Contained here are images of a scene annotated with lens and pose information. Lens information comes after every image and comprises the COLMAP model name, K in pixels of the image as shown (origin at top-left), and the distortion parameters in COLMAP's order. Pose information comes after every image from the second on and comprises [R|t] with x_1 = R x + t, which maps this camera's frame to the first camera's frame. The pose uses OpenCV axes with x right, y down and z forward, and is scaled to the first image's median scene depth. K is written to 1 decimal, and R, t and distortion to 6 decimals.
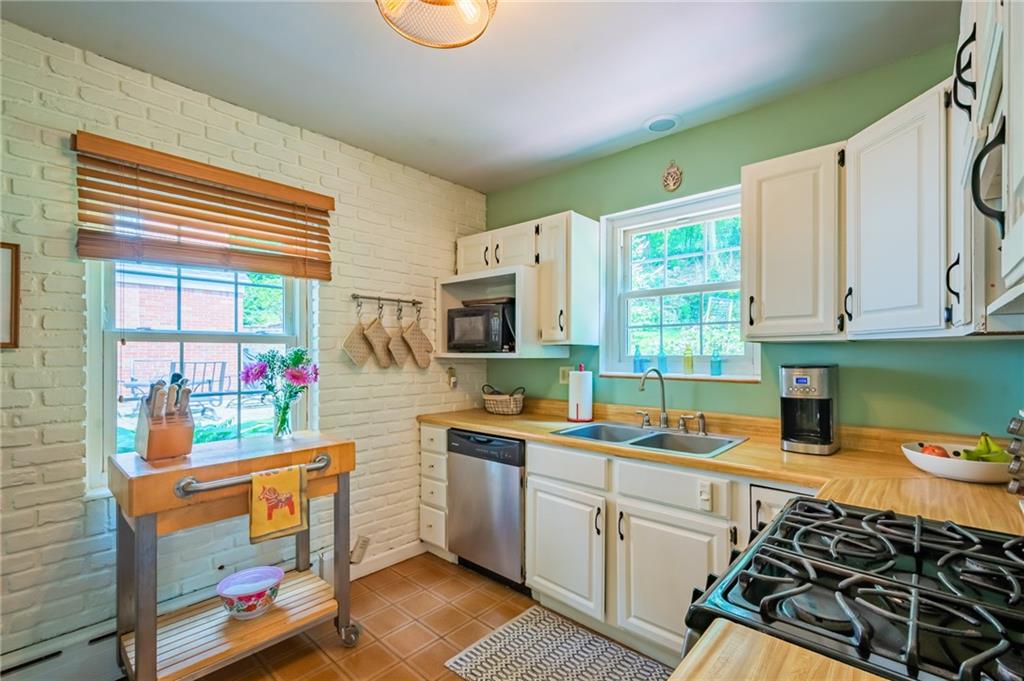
lens RADIAL K [[460.4, 0, 510.1], [0, 460.4, 347.1], [0, 0, 1]] dist [-0.004458, -0.000558]
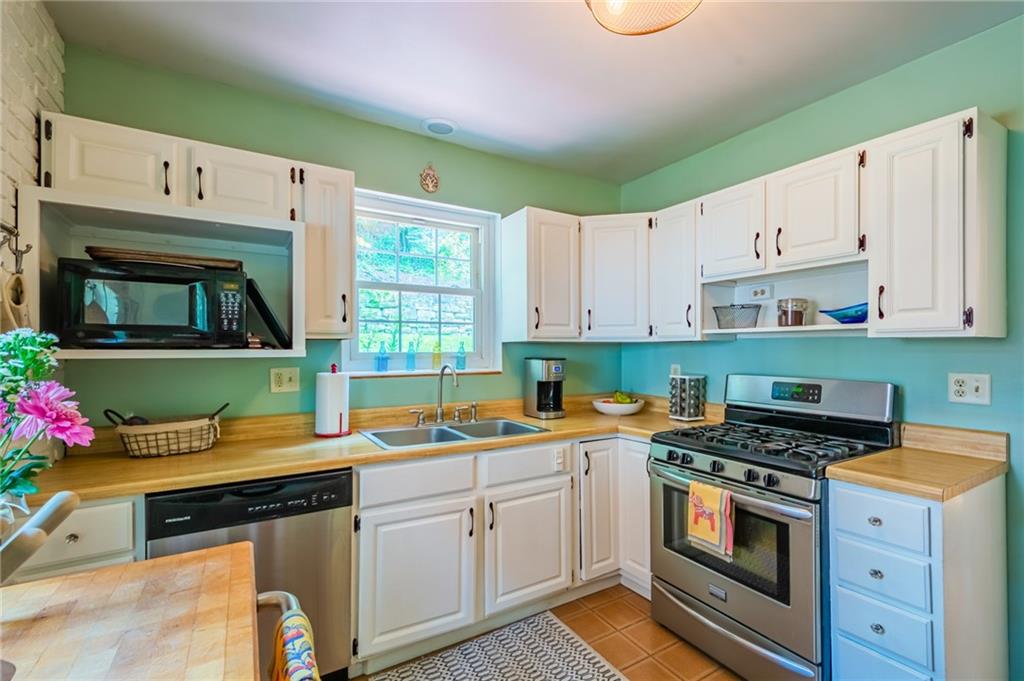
lens RADIAL K [[460.4, 0, 526.4], [0, 460.4, 348.8], [0, 0, 1]] dist [-0.004458, -0.000558]
pose [[0.269428, 0.003886, 0.963013, -0.670674], [-0.009646, 0.999953, -0.001336, 0.011345], [-0.962972, -0.008930, 0.269453, 0.592702]]
